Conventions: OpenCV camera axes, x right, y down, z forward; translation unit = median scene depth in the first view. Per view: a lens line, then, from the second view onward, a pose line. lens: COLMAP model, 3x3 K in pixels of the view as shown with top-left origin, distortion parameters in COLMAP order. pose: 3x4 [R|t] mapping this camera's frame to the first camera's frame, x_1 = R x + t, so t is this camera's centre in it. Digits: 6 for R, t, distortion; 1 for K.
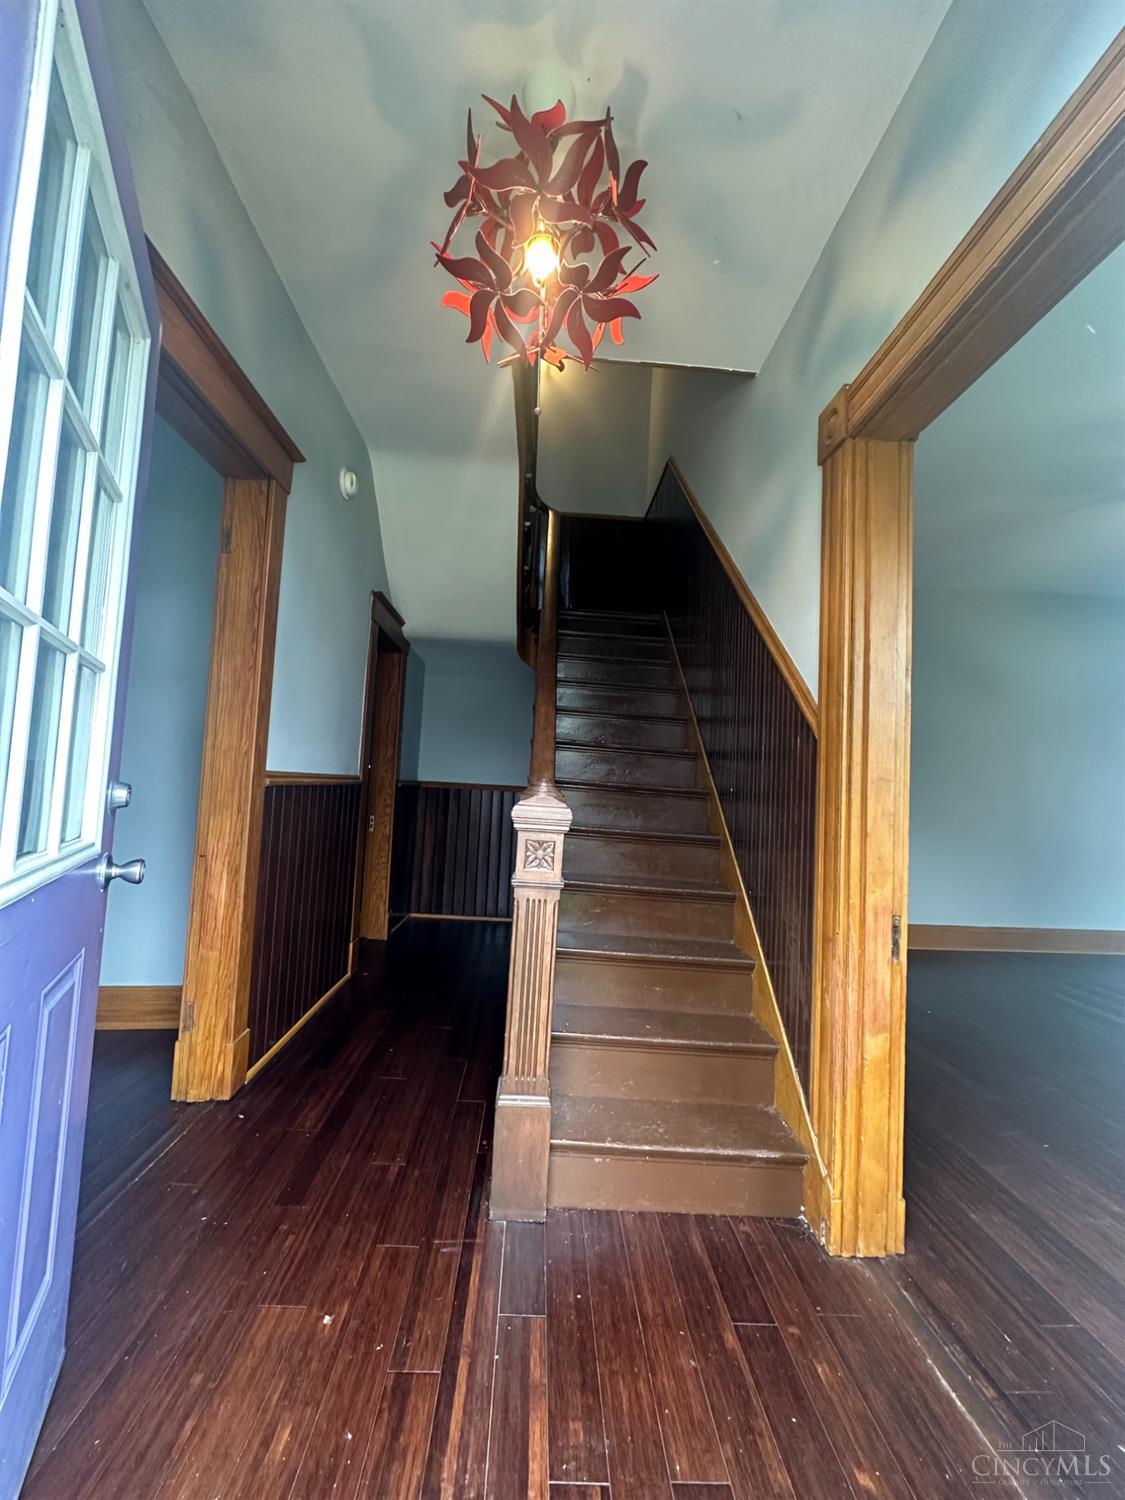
lens RADIAL K [[598.8, 0, 562.5], [0, 598.8, 750.0], [0, 0, 1]] dist [-0.002087, 0.000585]
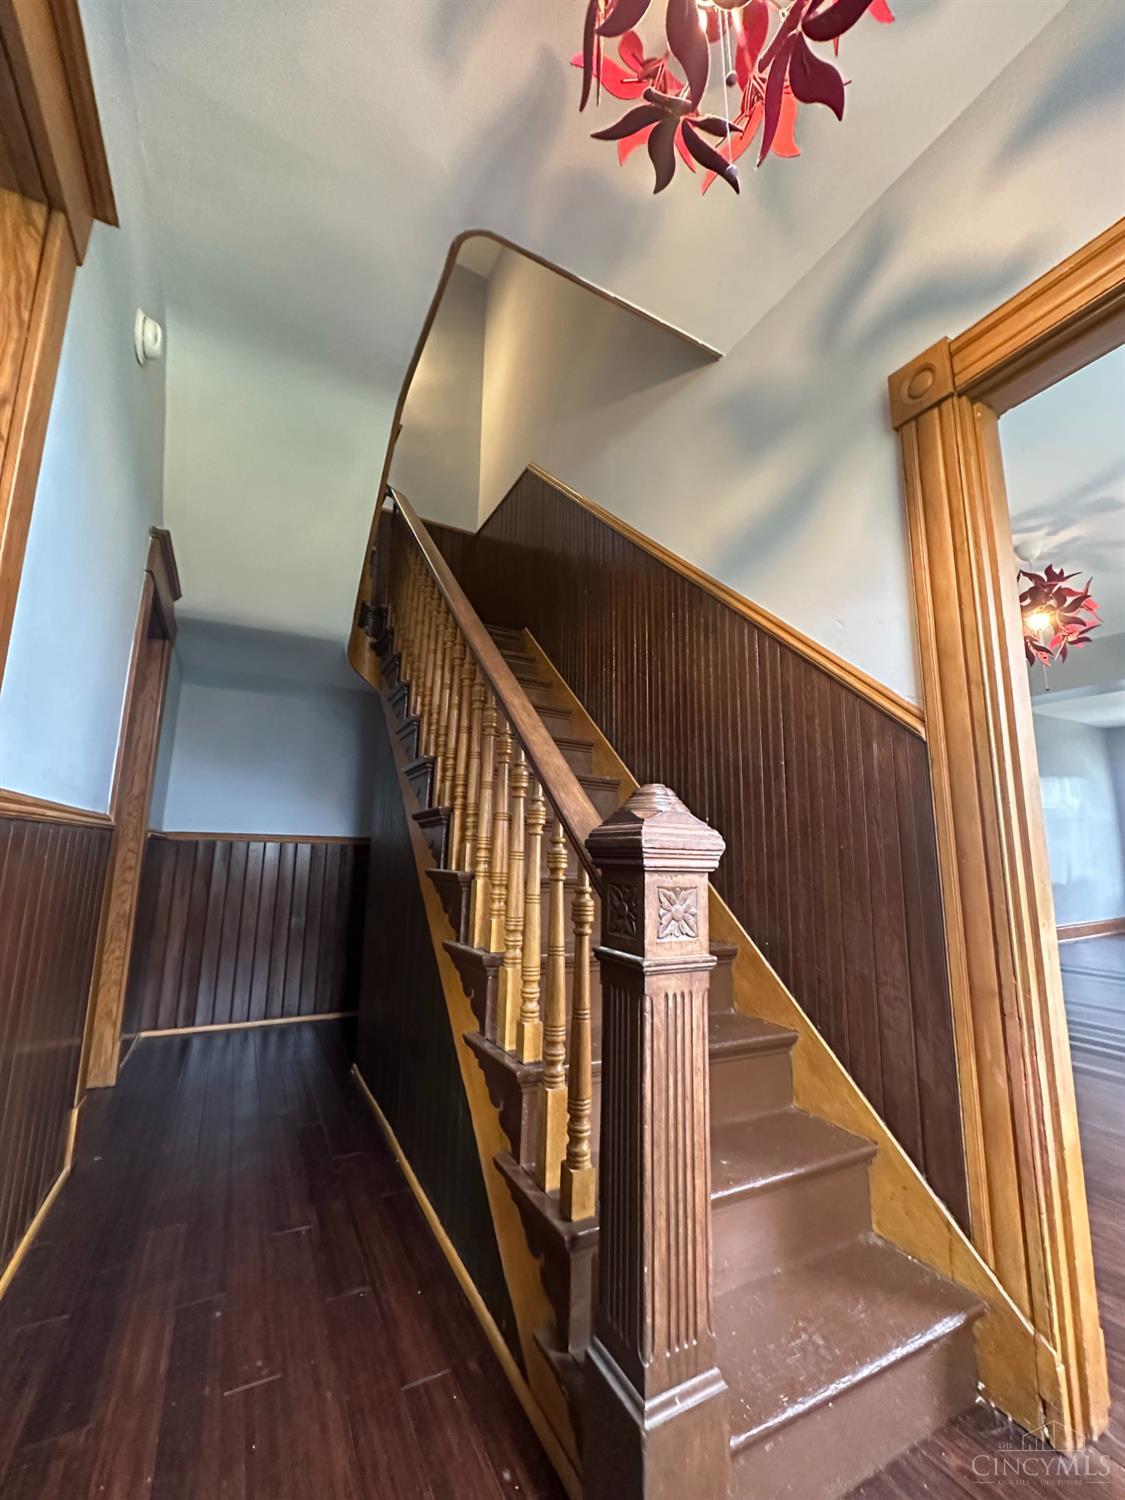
lens RADIAL K [[598.8, 0, 562.5], [0, 598.8, 750.0], [0, 0, 1]] dist [-0.002087, 0.000585]
pose [[0.899317, 0.037666, 0.435671, -0.356123], [0.003612, 0.995610, -0.093533, 0.064741], [-0.437282, 0.085690, 0.895233, 0.463950]]
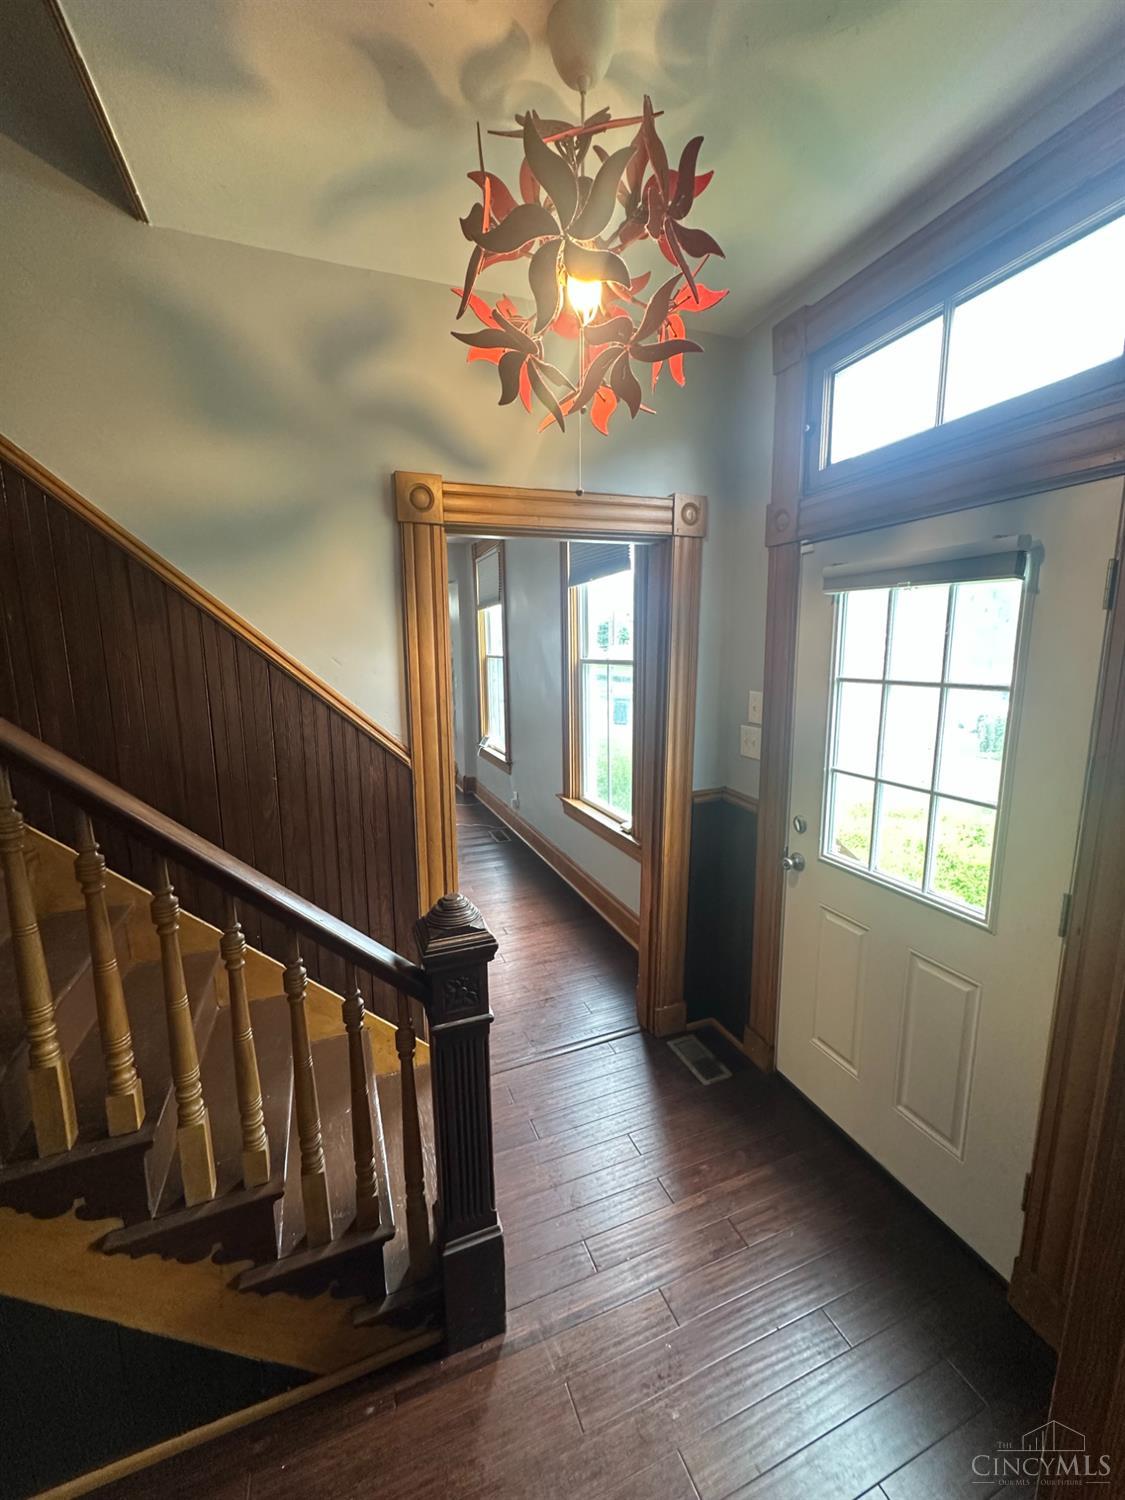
lens RADIAL K [[602.3, 0, 560.5], [0, 602.3, 743.5], [0, 0, 1]] dist [0.003276, 0.000386]
pose [[-0.331488, -0.194831, 0.923123, -0.751640], [-0.065563, 0.980837, 0.183468, -0.293872], [-0.941179, 0.000294, -0.337909, 1.064558]]
